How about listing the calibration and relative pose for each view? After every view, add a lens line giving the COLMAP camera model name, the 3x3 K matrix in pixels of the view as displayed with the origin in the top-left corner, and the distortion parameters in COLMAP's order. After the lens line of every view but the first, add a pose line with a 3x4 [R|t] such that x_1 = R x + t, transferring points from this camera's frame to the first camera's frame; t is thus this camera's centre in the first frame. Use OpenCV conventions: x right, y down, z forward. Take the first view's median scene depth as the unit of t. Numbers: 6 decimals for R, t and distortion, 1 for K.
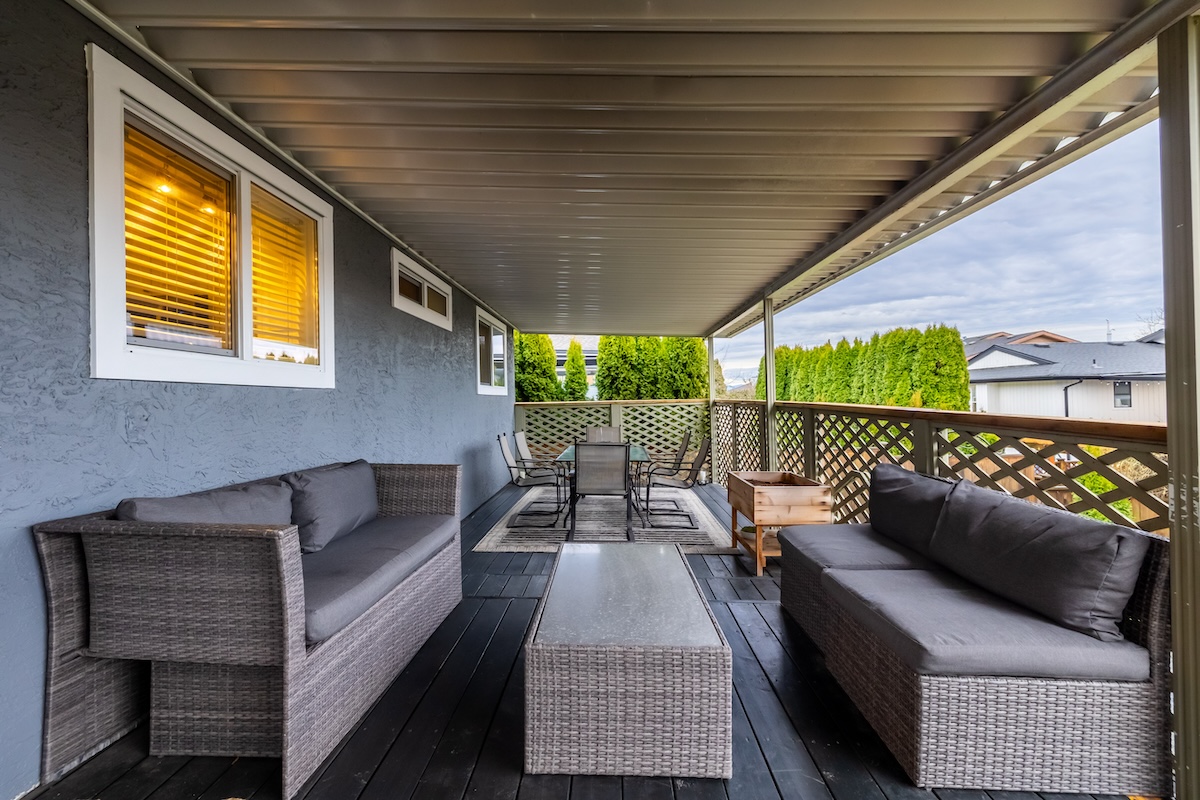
lens RADIAL K [[508.5, 0, 606.8], [0, 508.5, 403.1], [0, 0, 1]] dist [0.002123, 0.000202]
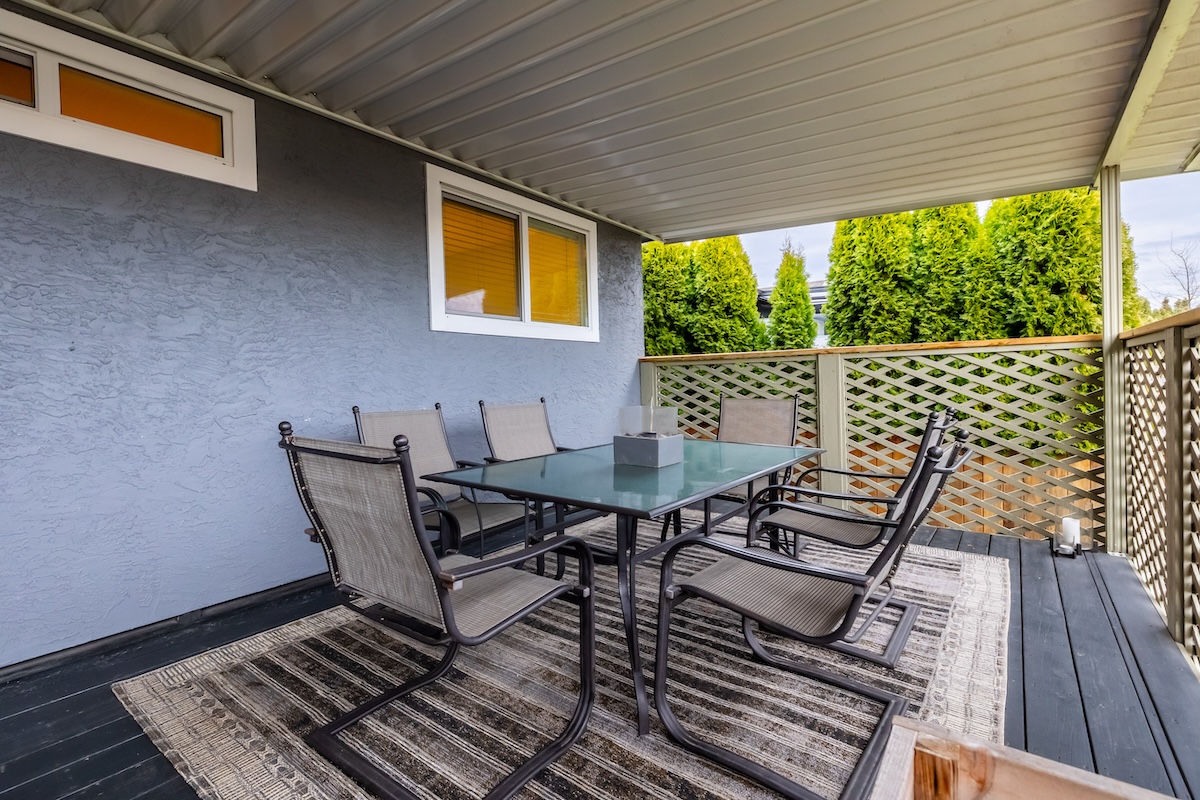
lens RADIAL K [[508.5, 0, 596.4], [0, 508.5, 394.7], [0, 0, 1]] dist [0.002123, 0.000202]
pose [[0.781905, 0.012218, -0.623278, 0.131835], [0.008961, 0.999484, 0.030834, 0.021180], [0.623333, -0.029695, 0.781392, 0.419921]]
